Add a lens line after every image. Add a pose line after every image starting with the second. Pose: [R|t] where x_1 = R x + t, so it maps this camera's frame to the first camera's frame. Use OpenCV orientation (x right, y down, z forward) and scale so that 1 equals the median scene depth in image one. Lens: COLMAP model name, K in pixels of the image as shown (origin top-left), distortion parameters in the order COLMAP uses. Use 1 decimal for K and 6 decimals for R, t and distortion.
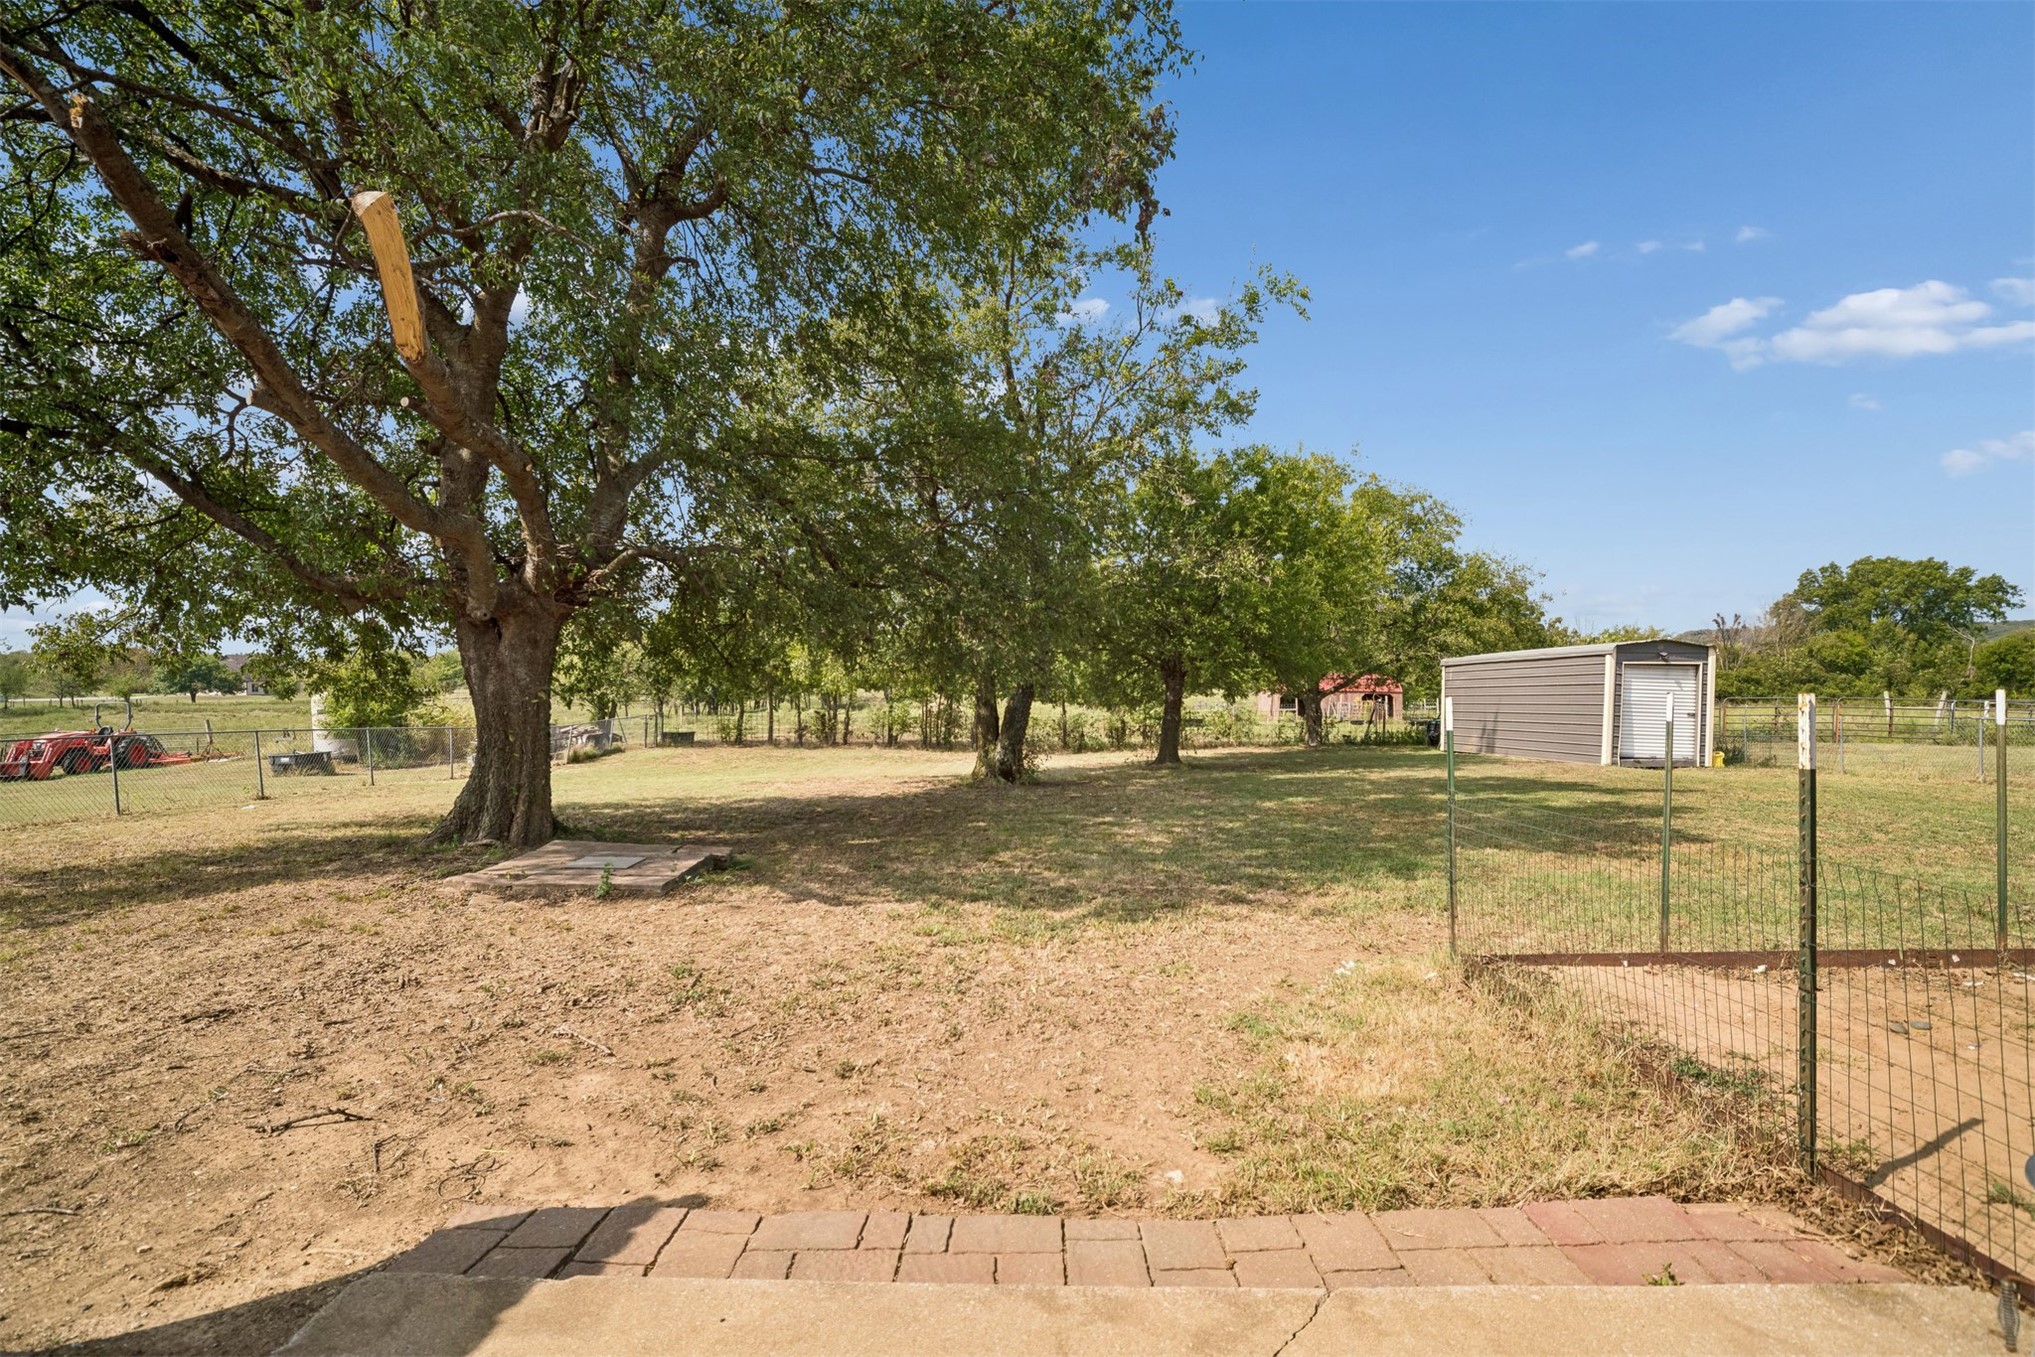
lens RADIAL K [[972.7, 0, 1028.7], [0, 972.7, 695.0], [0, 0, 1]] dist [-0.022971, 0.000715]
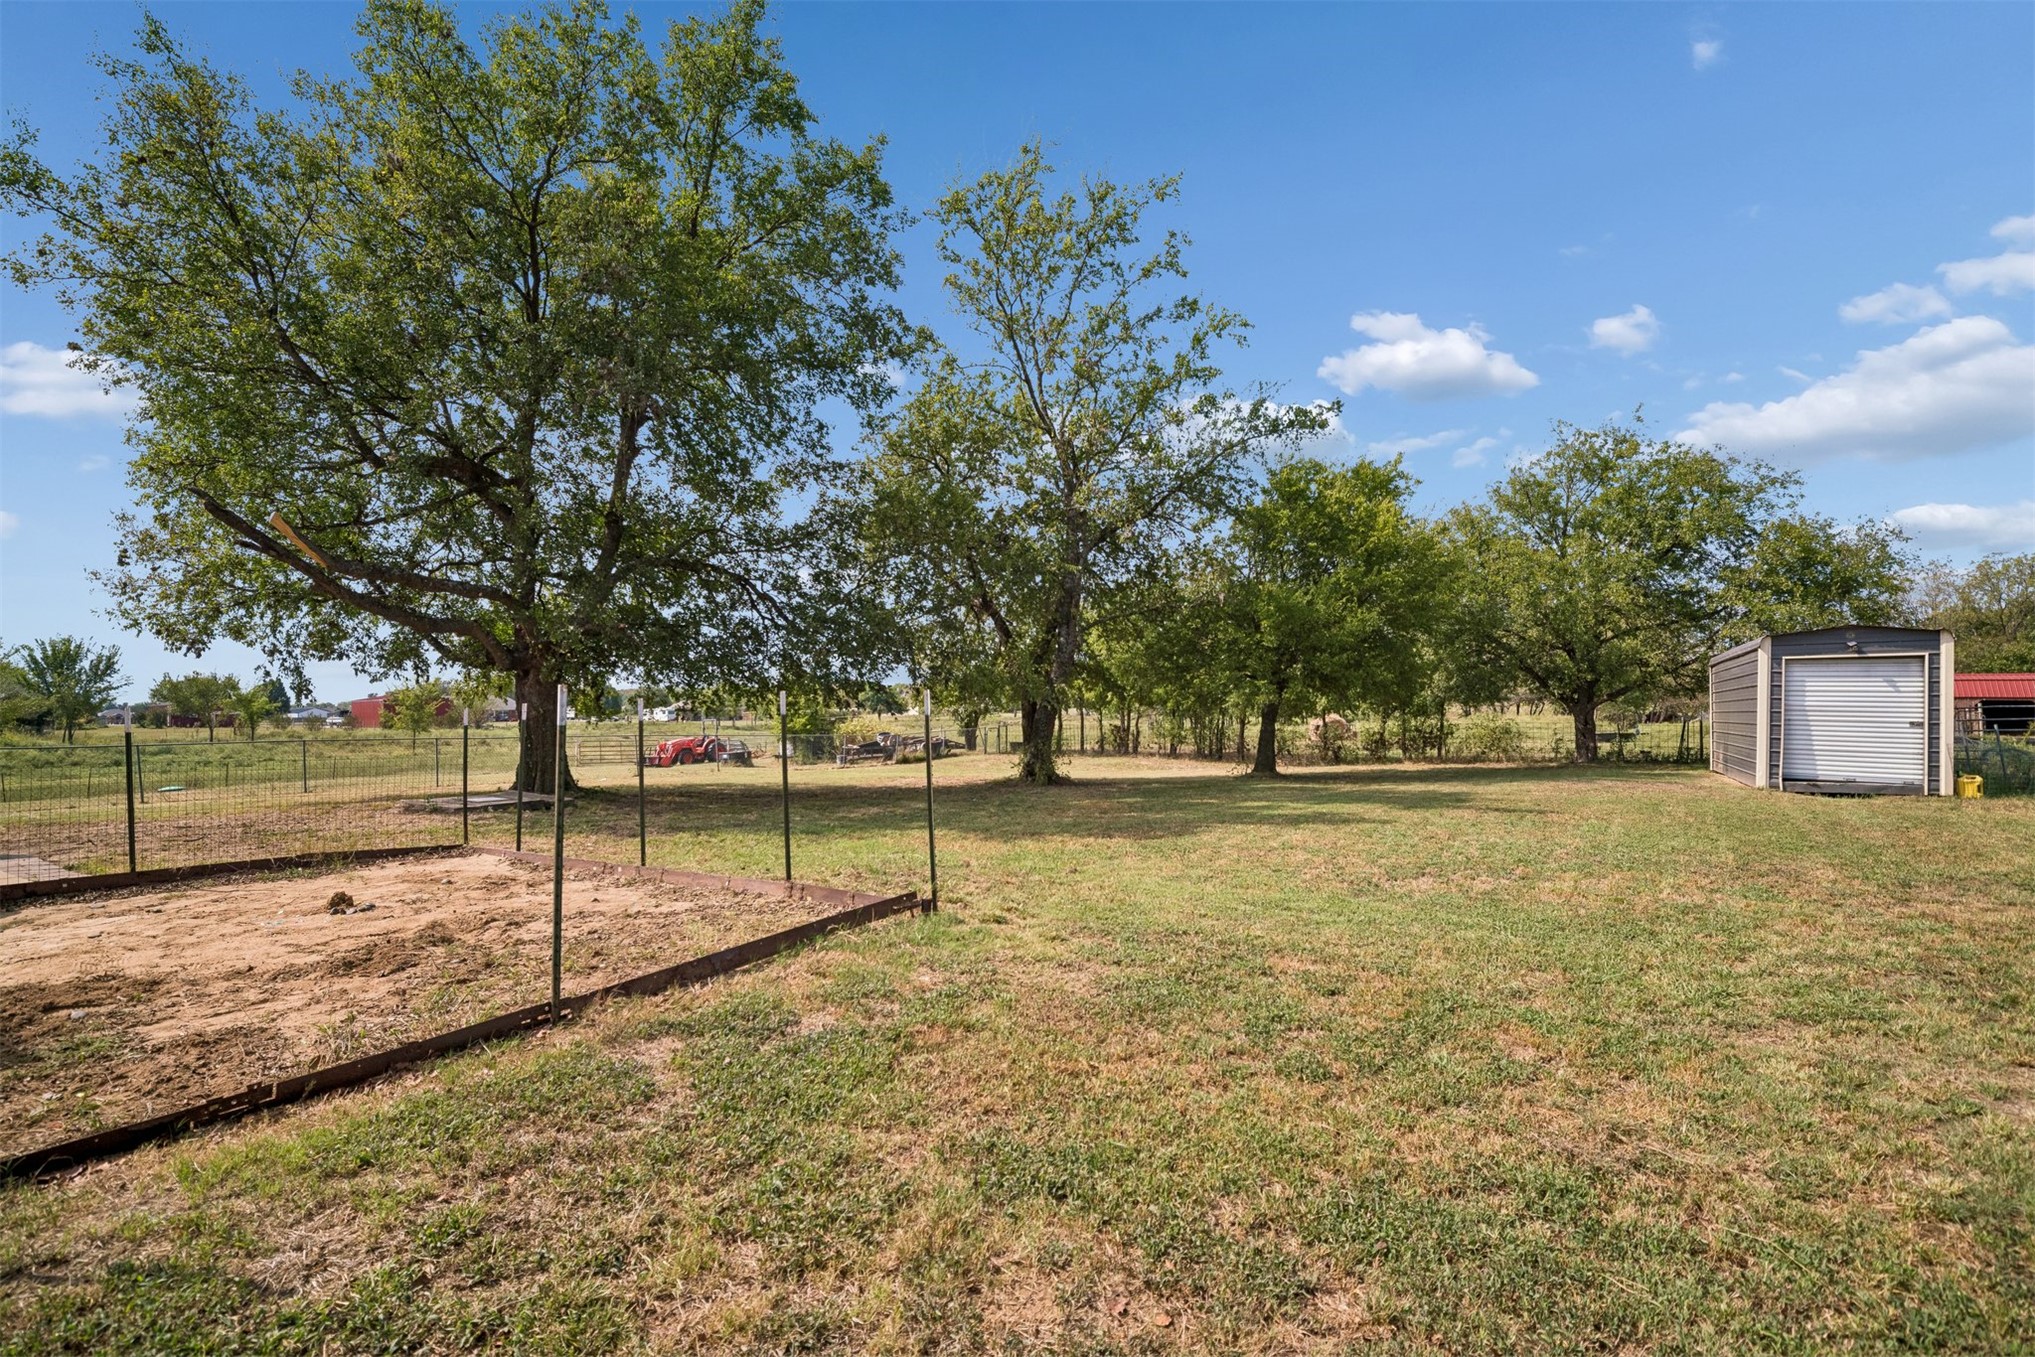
lens RADIAL K [[972.7, 0, 1028.7], [0, 972.7, 695.0], [0, 0, 1]] dist [-0.022971, 0.000715]
pose [[0.813934, -0.021129, -0.580572, 0.563173], [0.012843, 0.999749, -0.018378, 0.002817], [0.580815, 0.007502, 0.814001, 0.013177]]
